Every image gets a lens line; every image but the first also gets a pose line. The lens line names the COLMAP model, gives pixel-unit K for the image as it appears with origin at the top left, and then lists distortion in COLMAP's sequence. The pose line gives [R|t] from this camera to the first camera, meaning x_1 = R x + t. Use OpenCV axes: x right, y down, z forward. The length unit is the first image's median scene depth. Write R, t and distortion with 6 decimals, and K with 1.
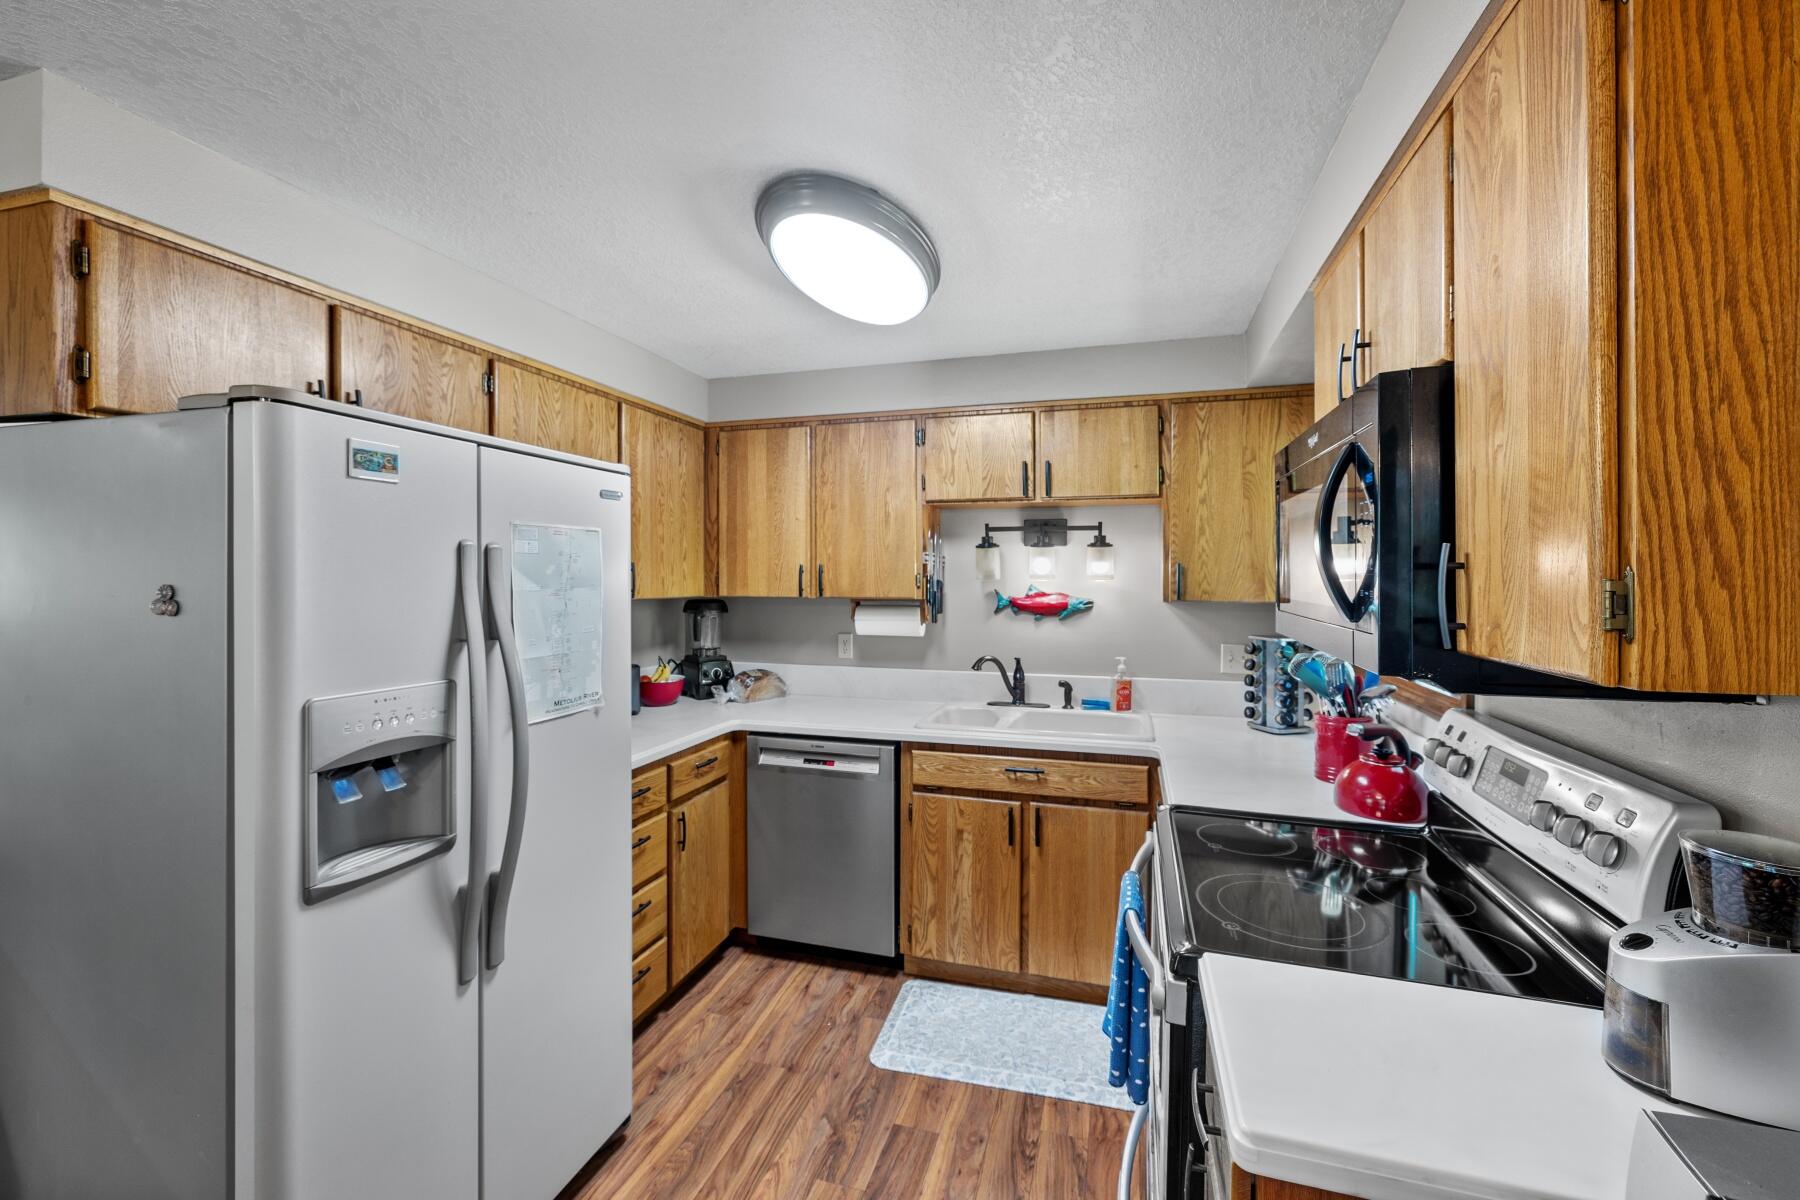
lens RADIAL K [[770.9, 0, 891.1], [0, 770.9, 570.9], [0, 0, 1]] dist [-0.003228, 0.000347]
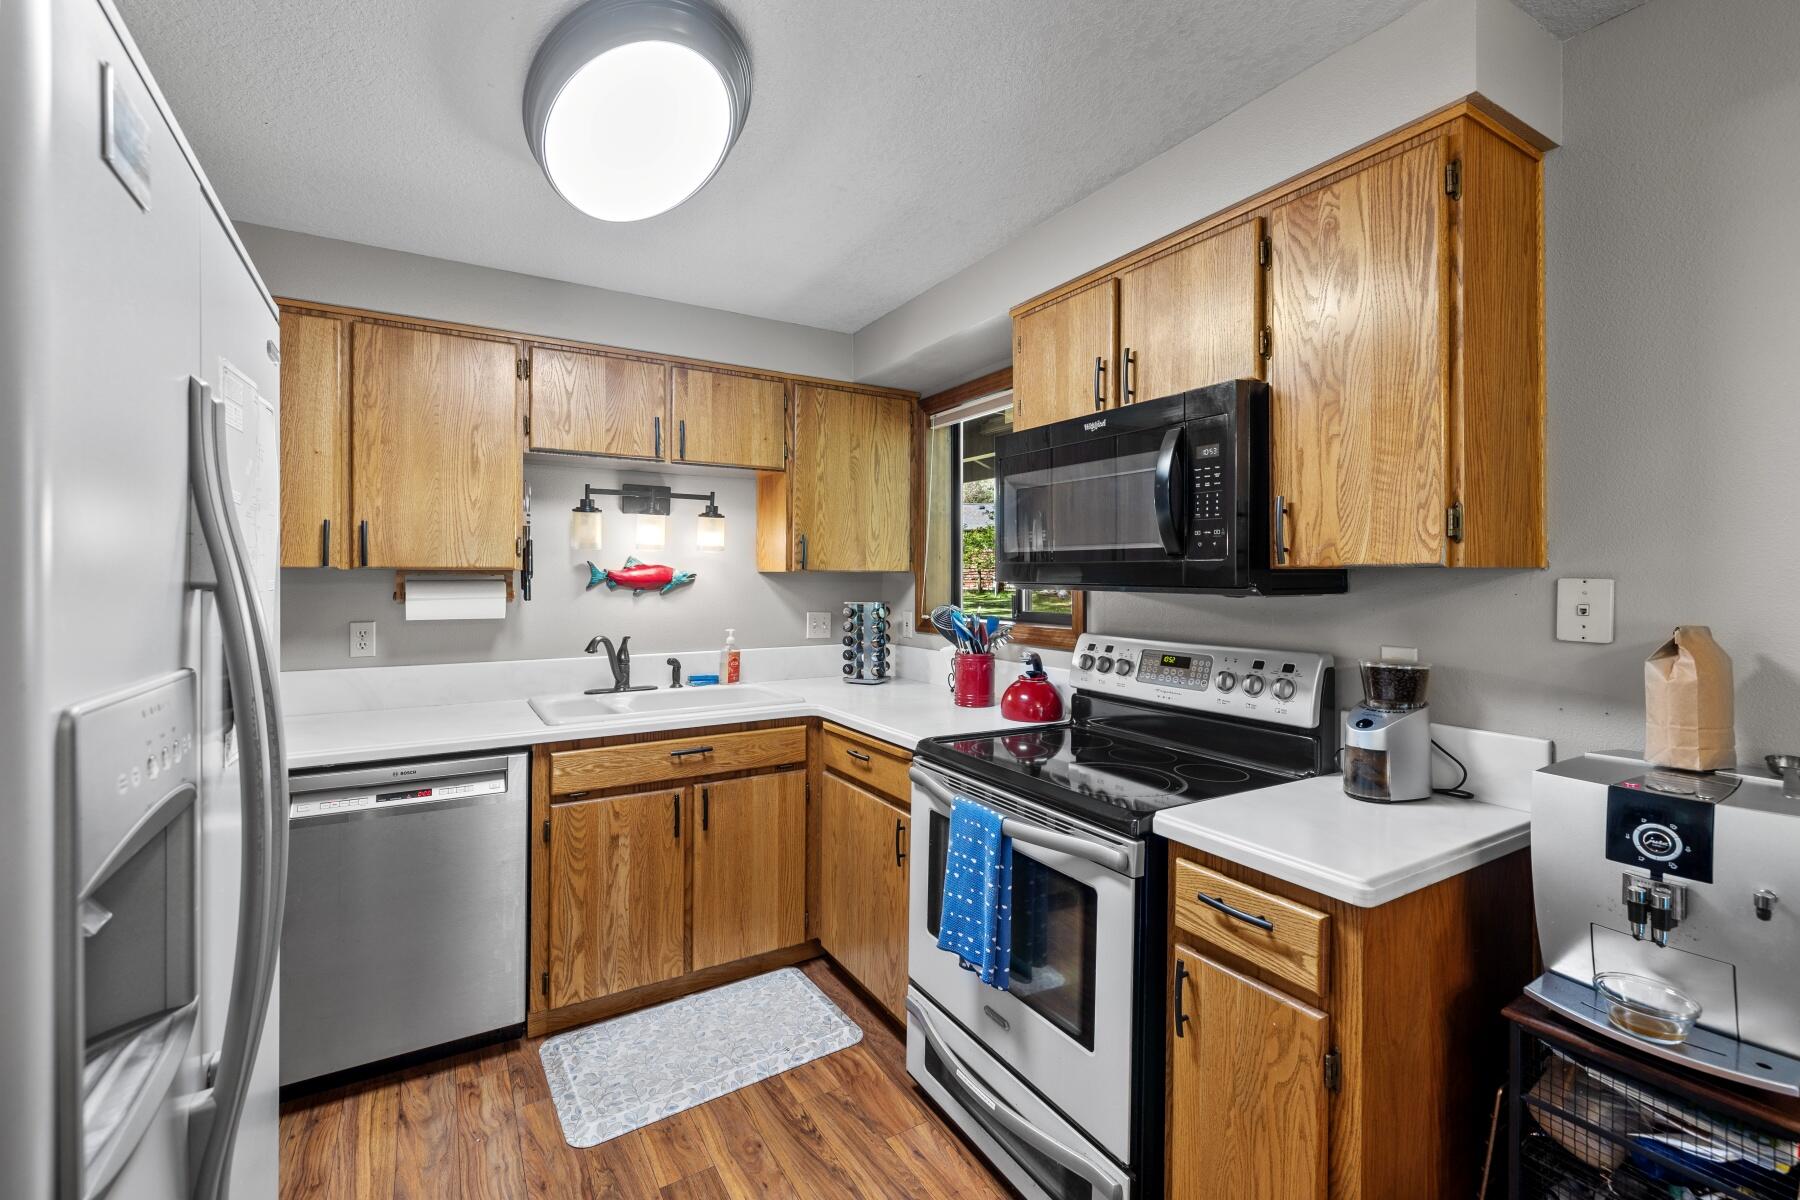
lens RADIAL K [[770.9, 0, 891.1], [0, 770.9, 570.9], [0, 0, 1]] dist [-0.003228, 0.000347]
pose [[0.661101, 0.006424, 0.750269, -0.346430], [-0.003857, 0.999979, -0.005163, 0.045347], [-0.750287, 0.000519, 0.661113, 0.204327]]
